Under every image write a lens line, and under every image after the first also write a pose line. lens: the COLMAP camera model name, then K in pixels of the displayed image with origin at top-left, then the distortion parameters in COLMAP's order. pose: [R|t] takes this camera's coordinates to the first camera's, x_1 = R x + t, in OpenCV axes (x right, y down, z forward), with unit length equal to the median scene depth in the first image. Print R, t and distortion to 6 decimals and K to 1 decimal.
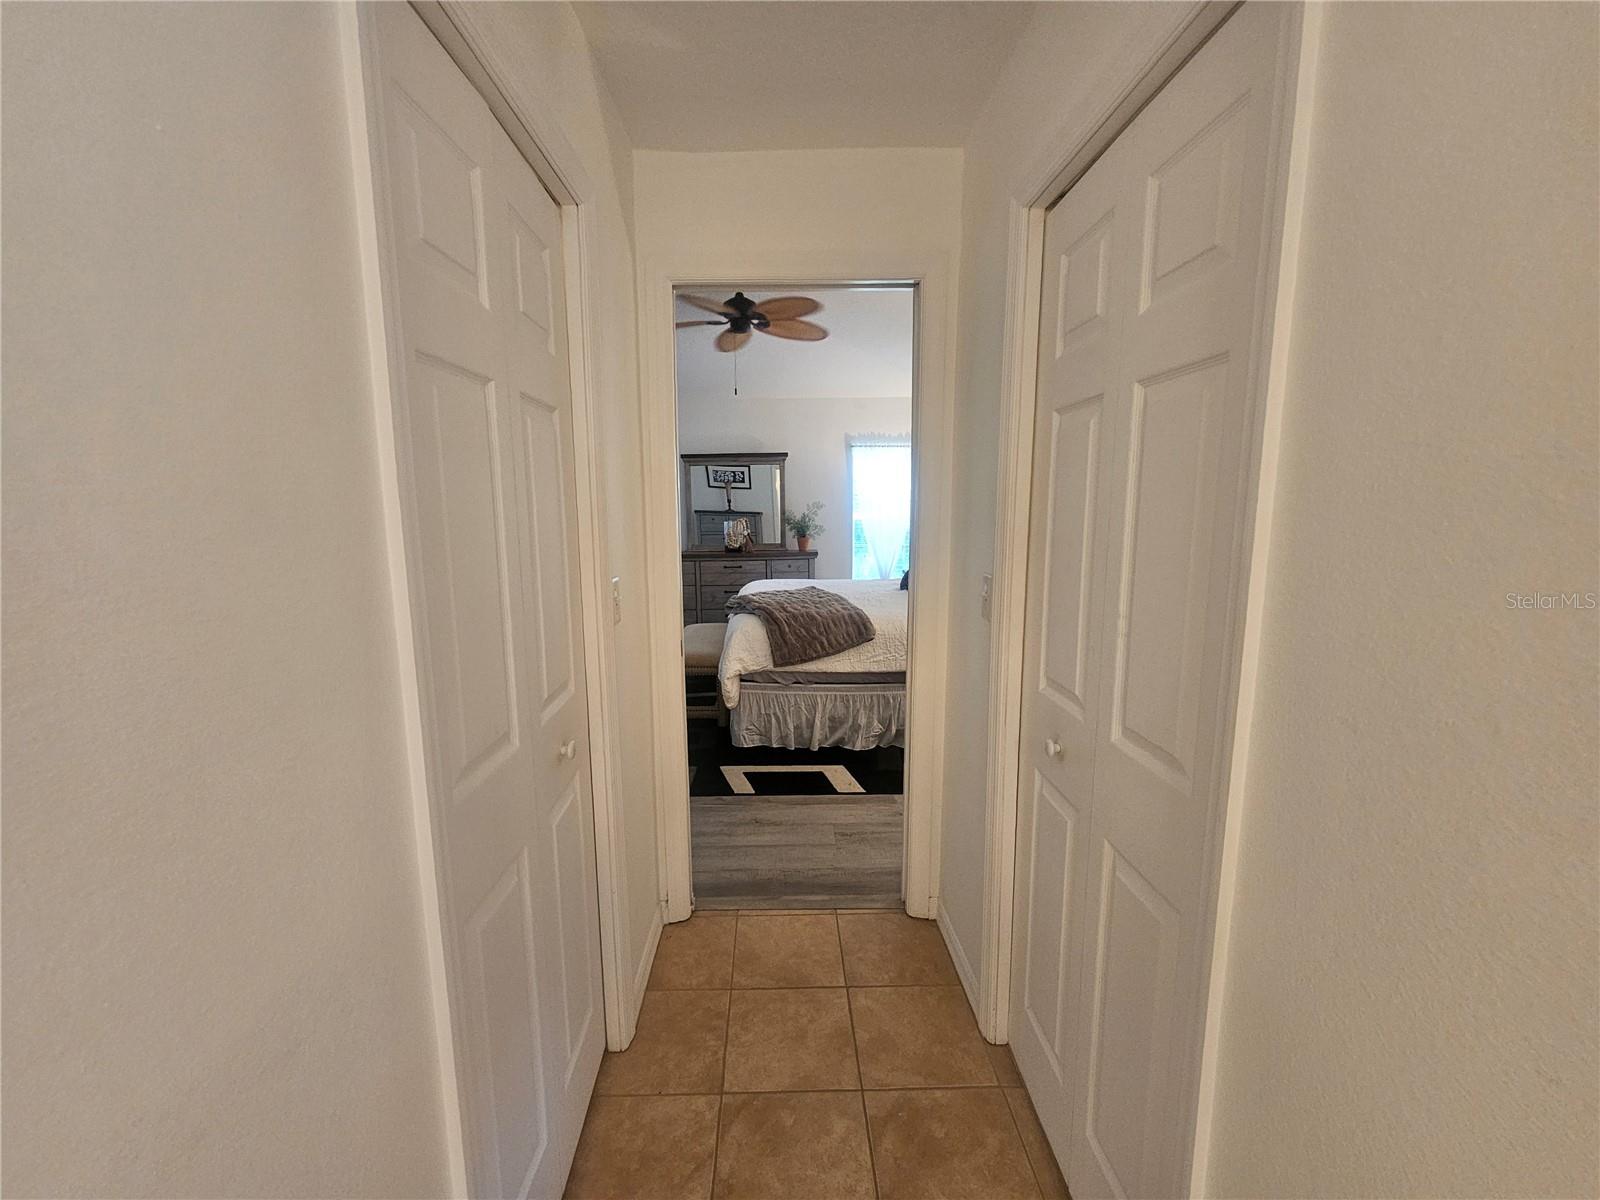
lens RADIAL K [[656.2, 0, 796.8], [0, 656.2, 597.5], [0, 0, 1]] dist [0.000247, -0.000674]
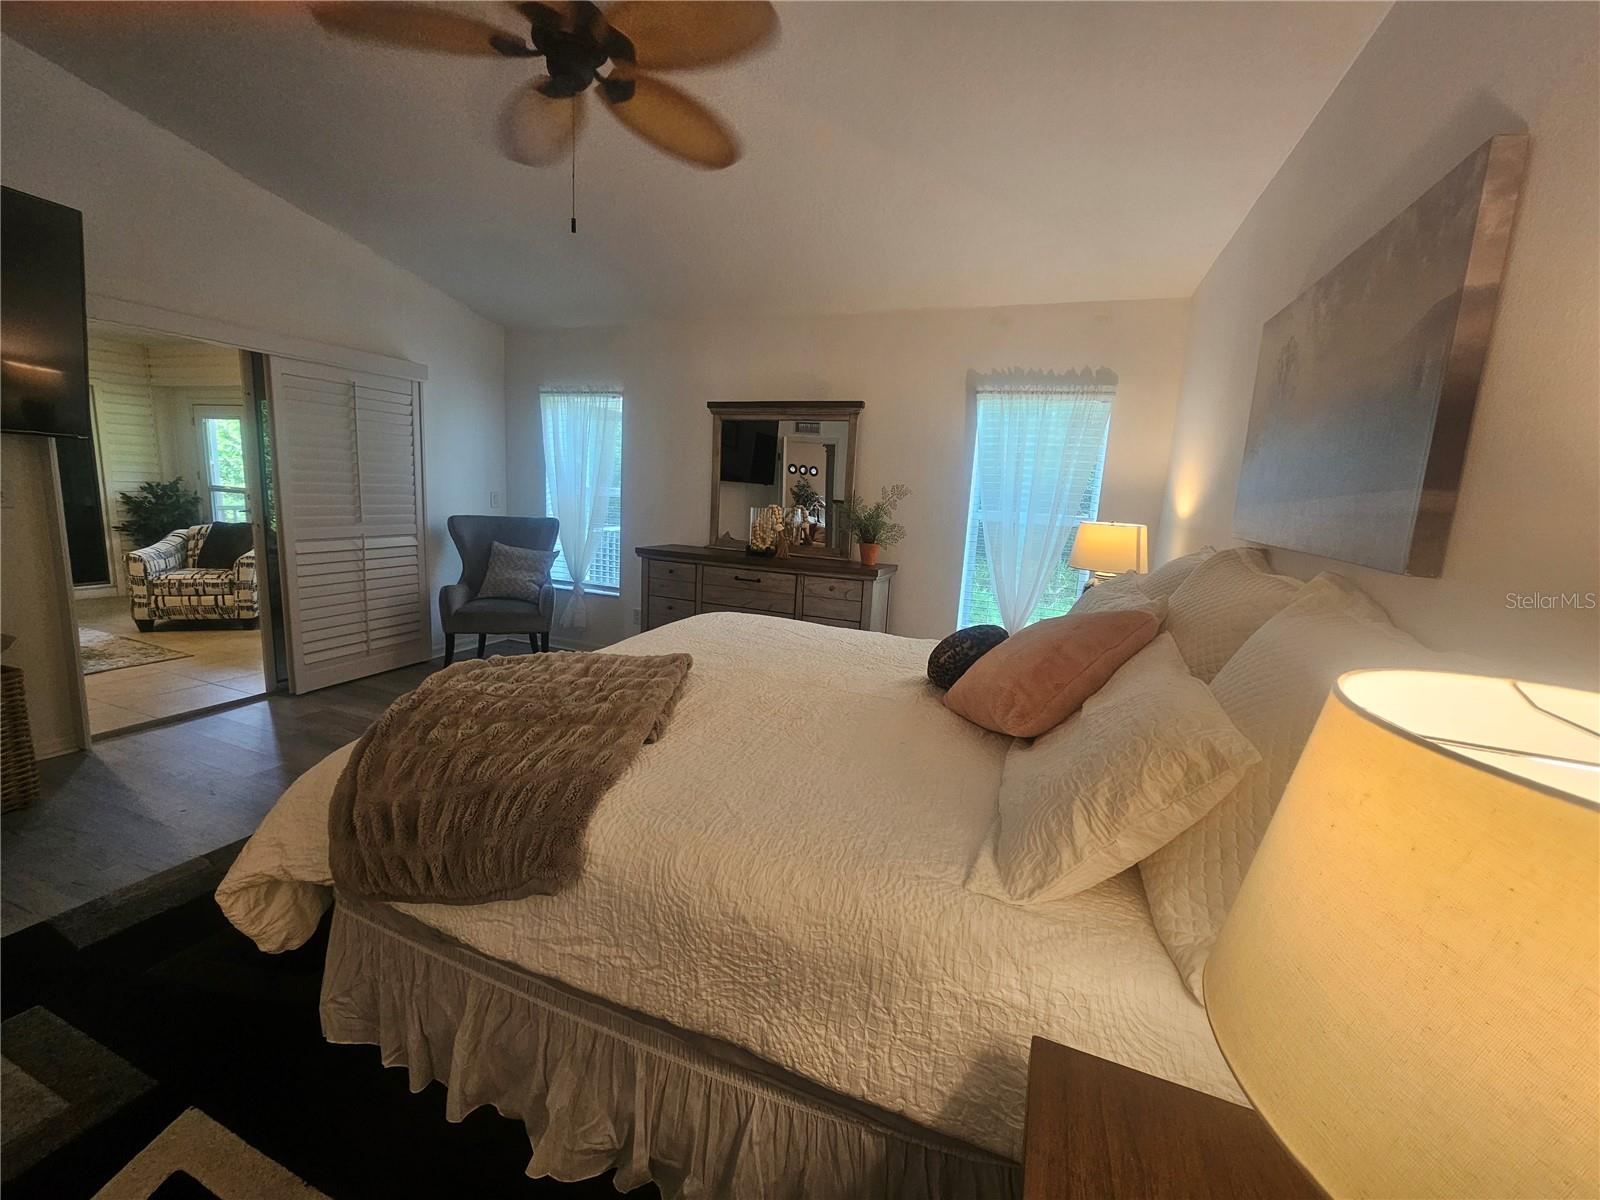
lens RADIAL K [[656.2, 0, 798.3], [0, 656.2, 599.6], [0, 0, 1]] dist [0.000247, -0.000674]
pose [[0.921839, 0.118318, -0.369070, 0.176889], [-0.114409, 0.992901, 0.032544, -0.052351], [0.370301, 0.012224, 0.928831, 0.420417]]
